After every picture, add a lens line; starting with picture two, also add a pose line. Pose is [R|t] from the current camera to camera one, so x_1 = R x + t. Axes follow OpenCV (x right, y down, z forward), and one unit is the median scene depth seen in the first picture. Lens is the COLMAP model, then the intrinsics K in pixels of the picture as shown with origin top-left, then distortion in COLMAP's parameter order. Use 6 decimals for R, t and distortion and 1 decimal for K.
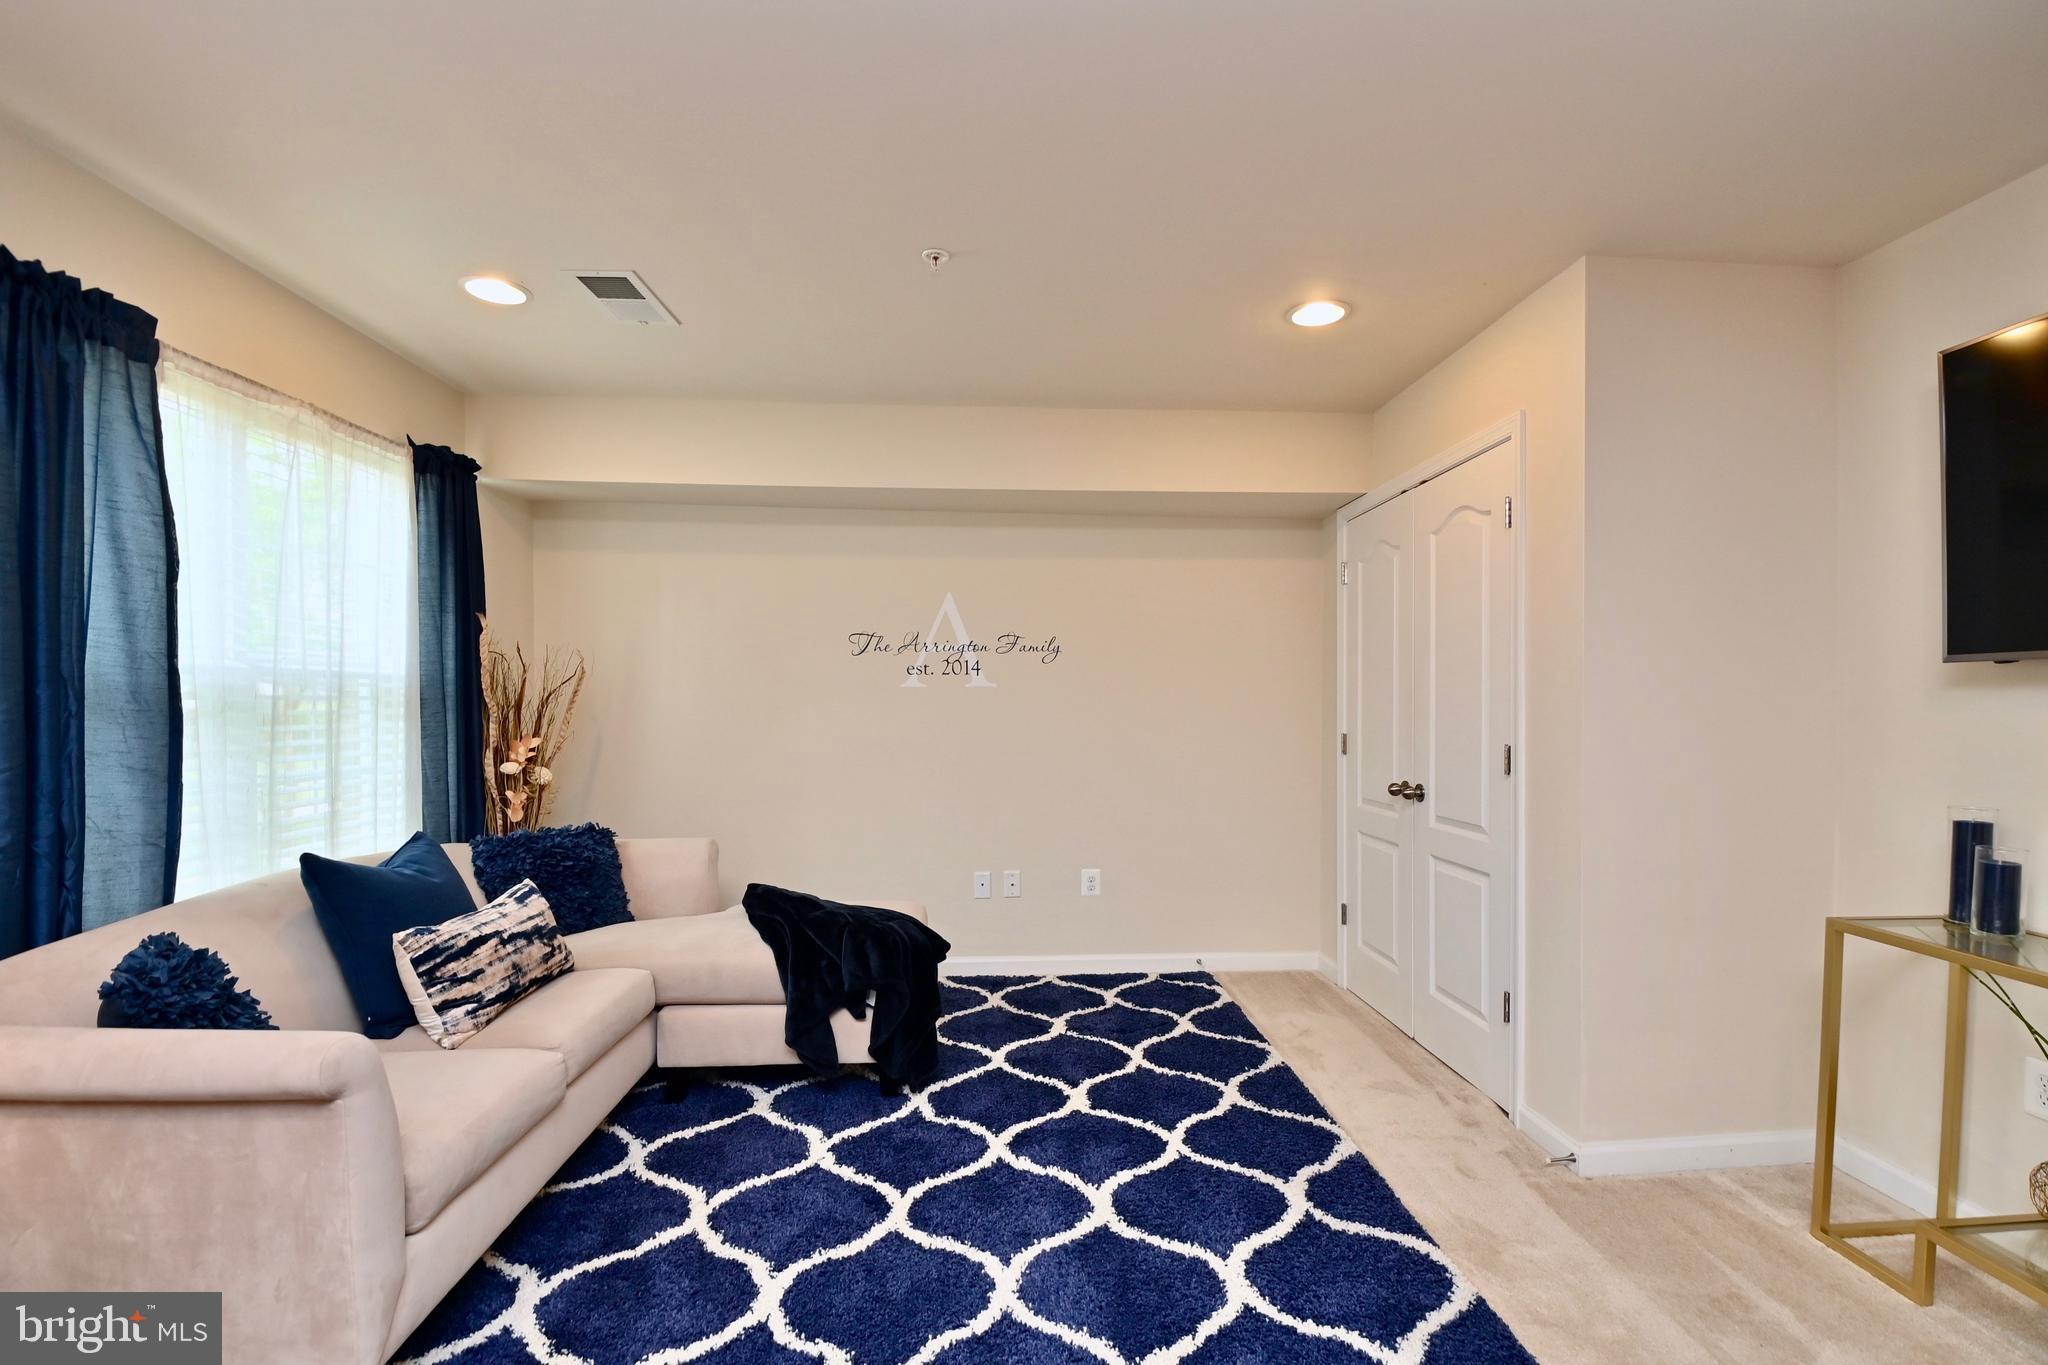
lens RADIAL K [[897.1, 0, 1039.5], [0, 897.1, 712.6], [0, 0, 1]] dist [0.016521, -0.022417]
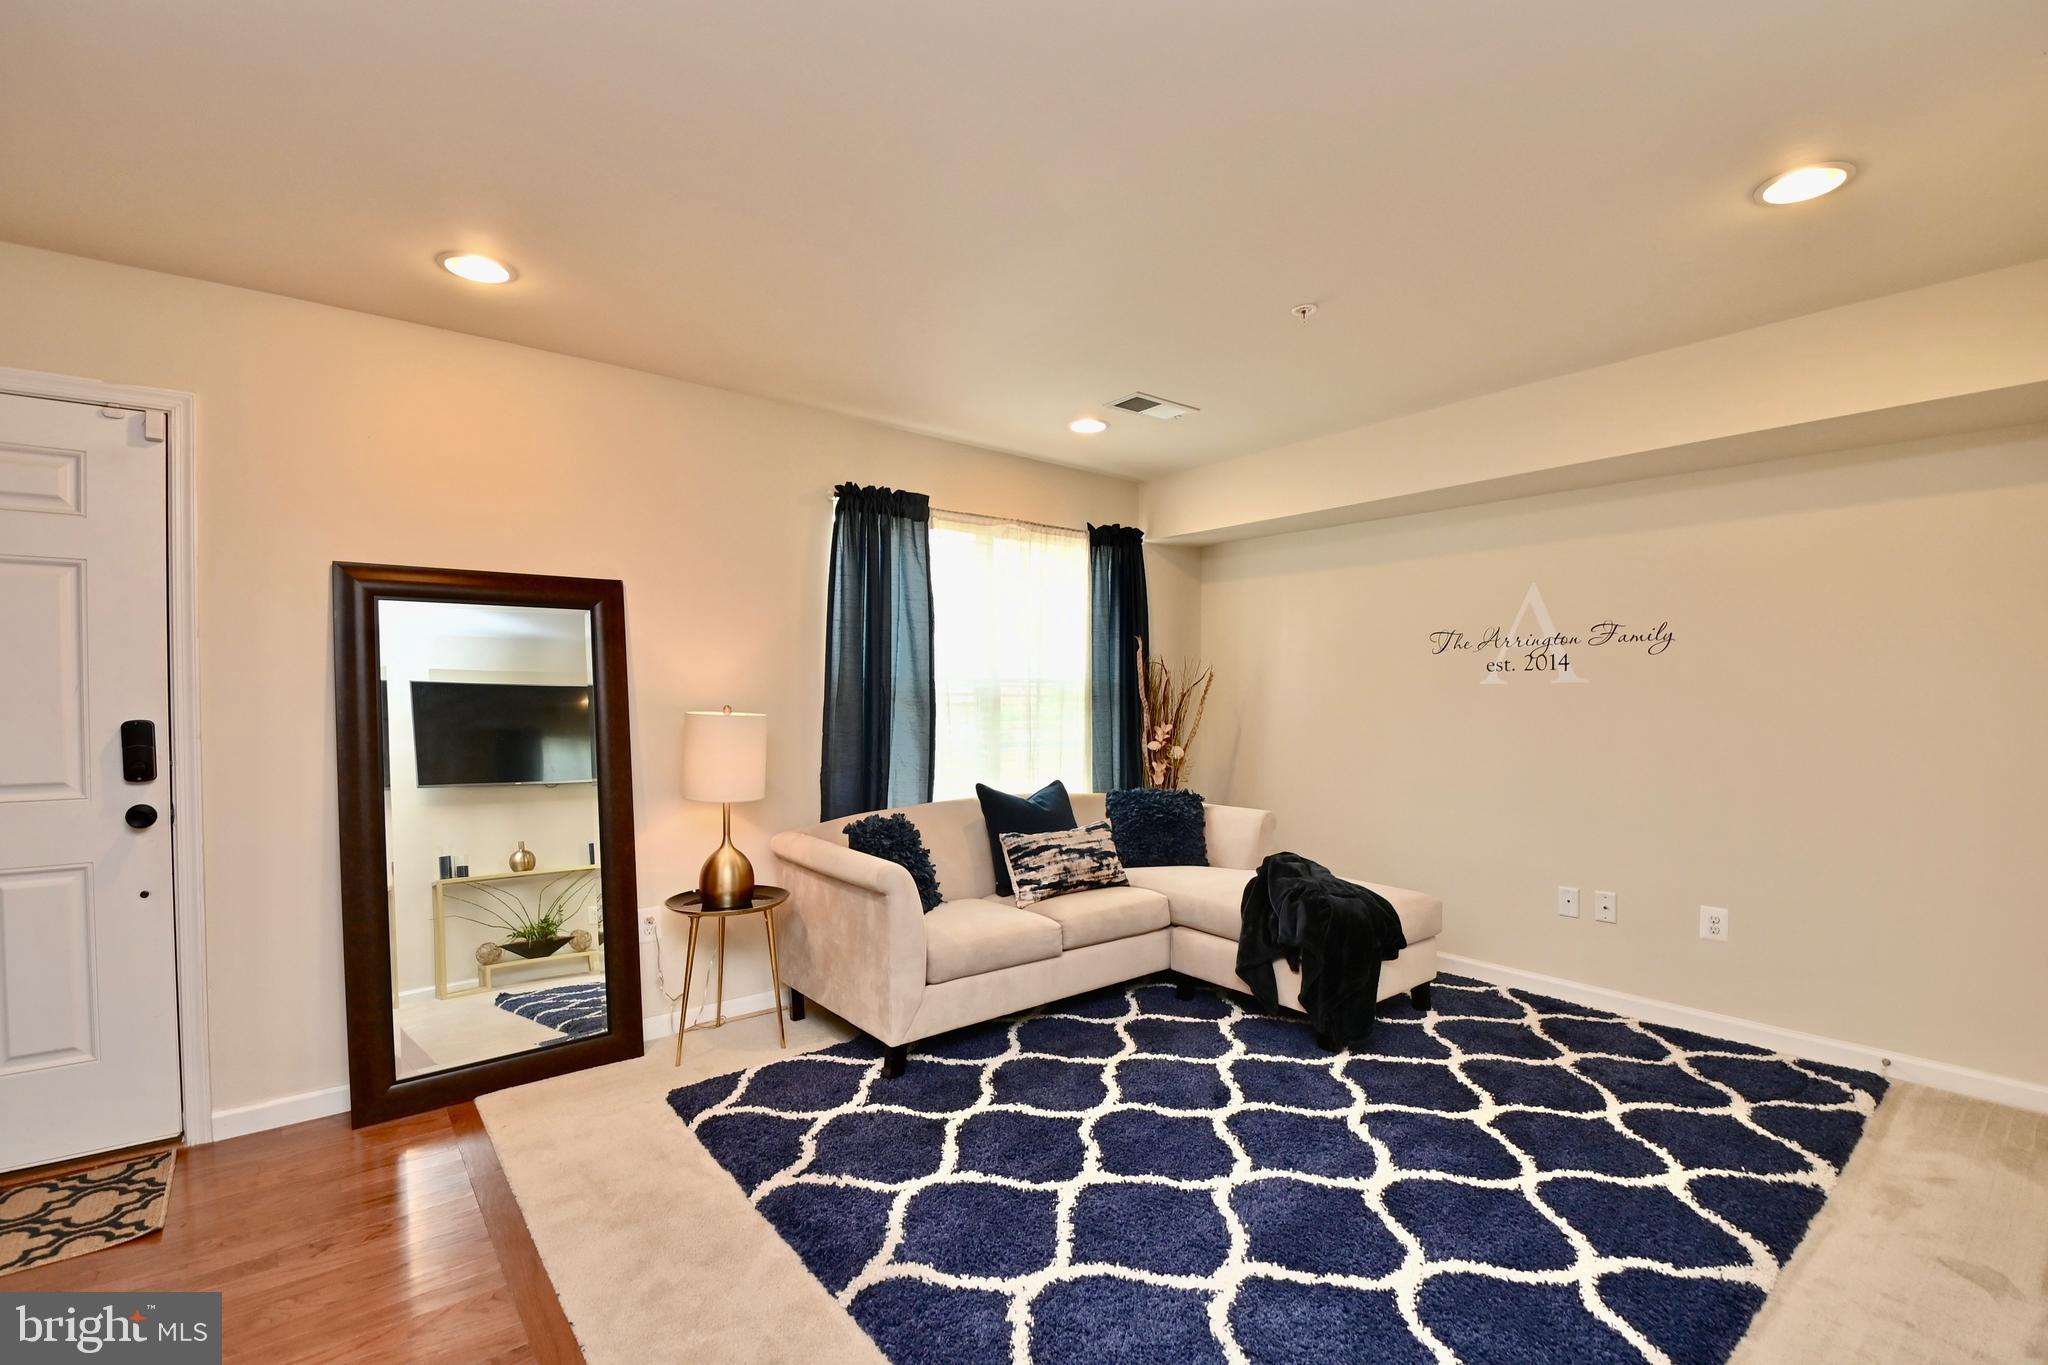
lens RADIAL K [[897.1, 0, 1039.5], [0, 897.1, 712.6], [0, 0, 1]] dist [0.016521, -0.022417]
pose [[0.585328, 0.015536, -0.810648, 0.587218], [-0.013333, 0.999866, 0.009536, -0.000737], [0.810687, 0.005227, 0.585457, 0.053953]]
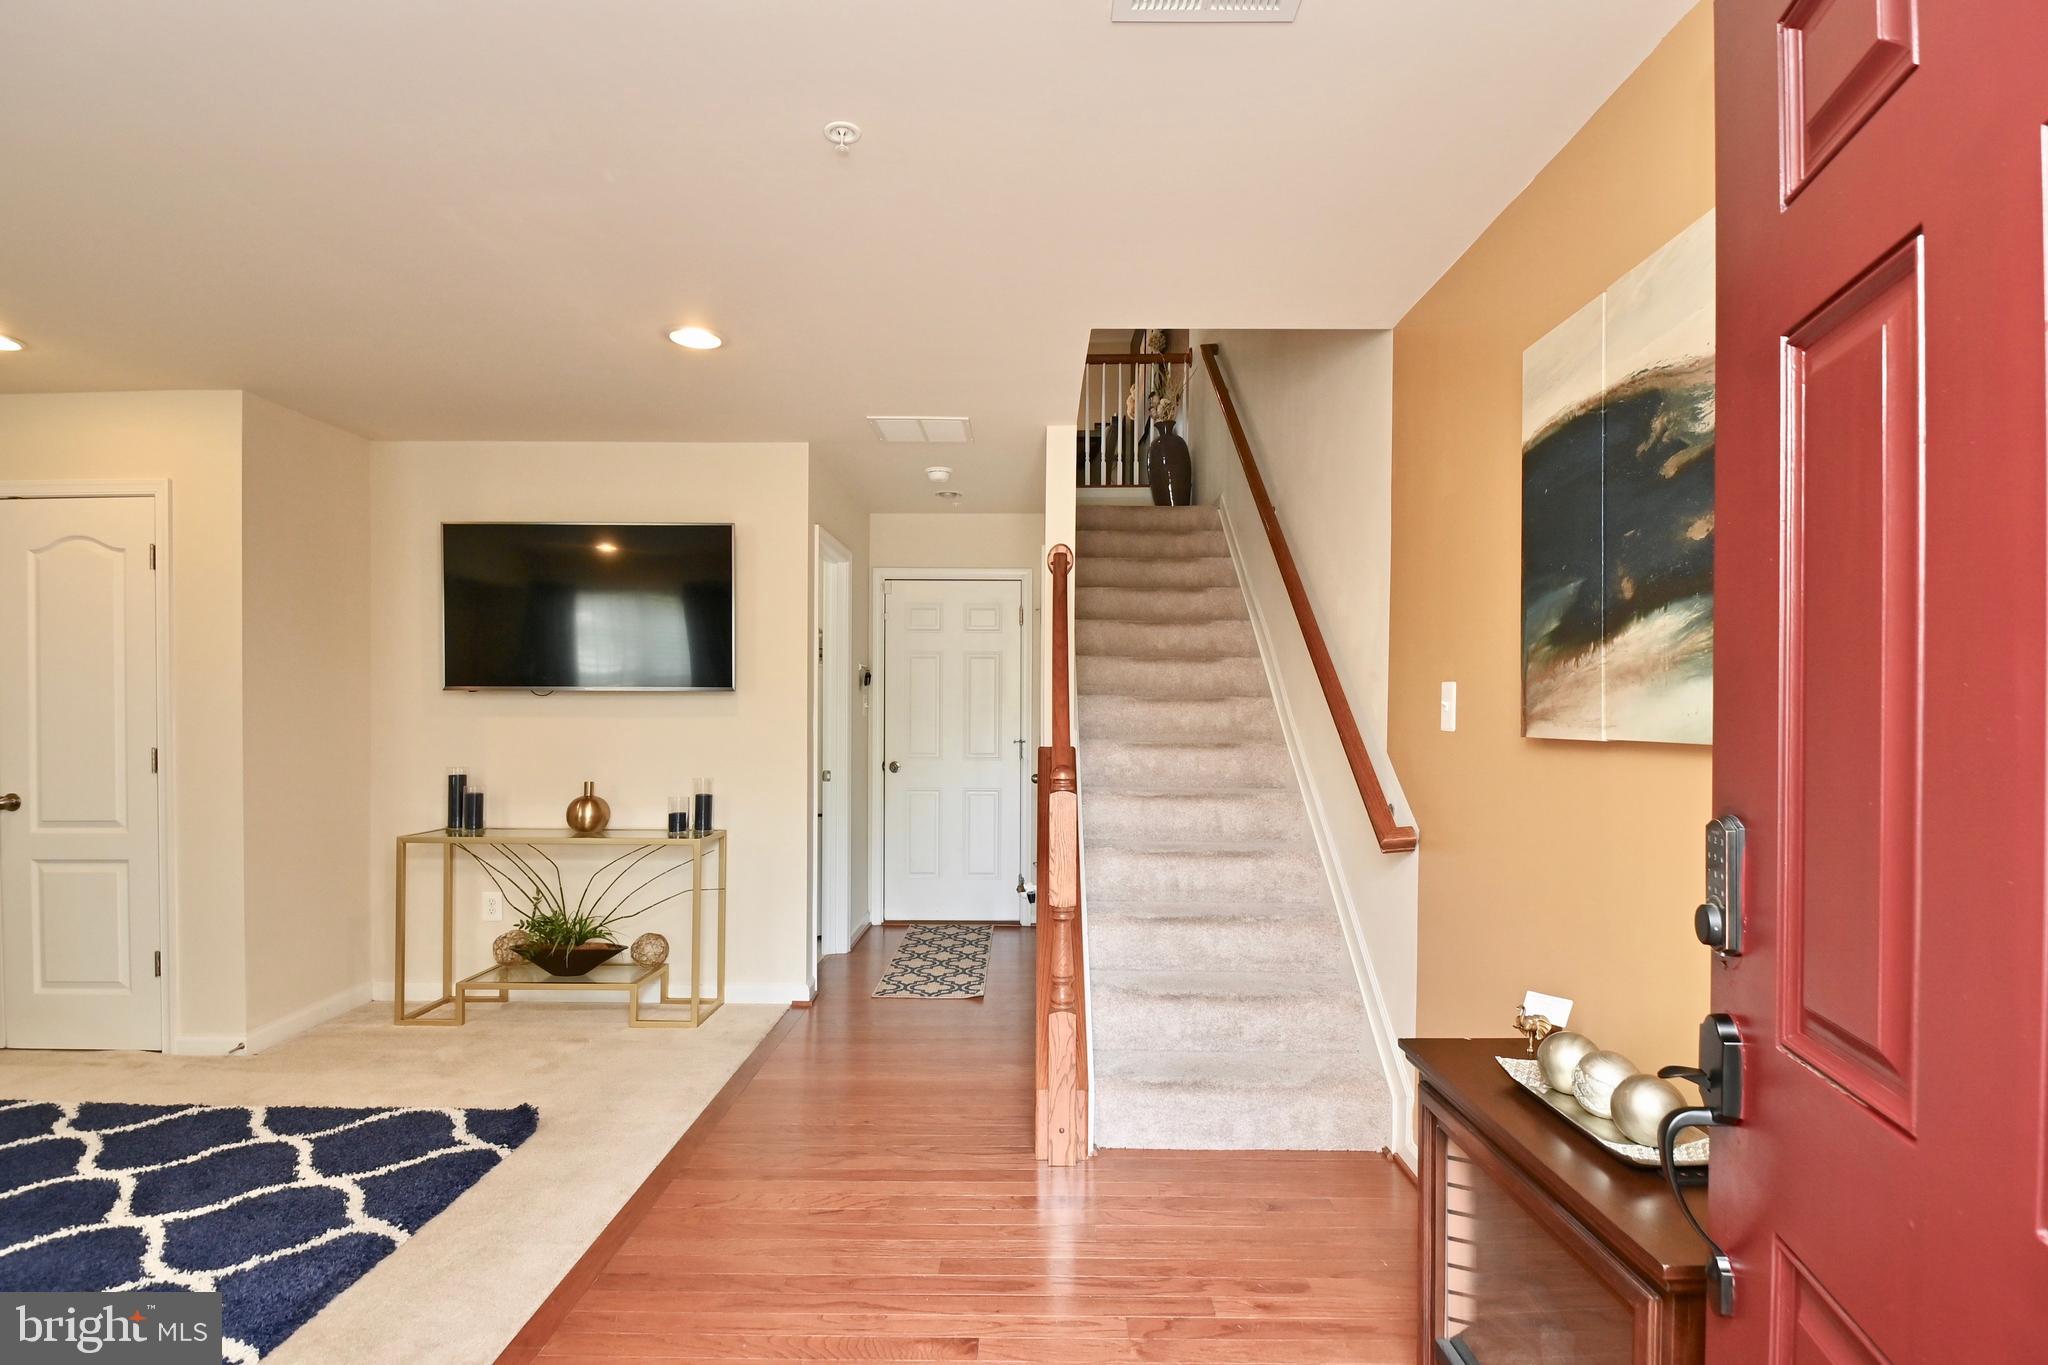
lens RADIAL K [[926.0, 0, 1020.3], [0, 926.0, 712.1], [0, 0, 1]] dist [0.014383, 0.000142]
pose [[0.049351, -0.001255, 0.998781, -0.766692], [0.015171, 0.999885, 0.000507, 0.006386], [-0.998666, 0.015128, 0.049364, -0.257228]]
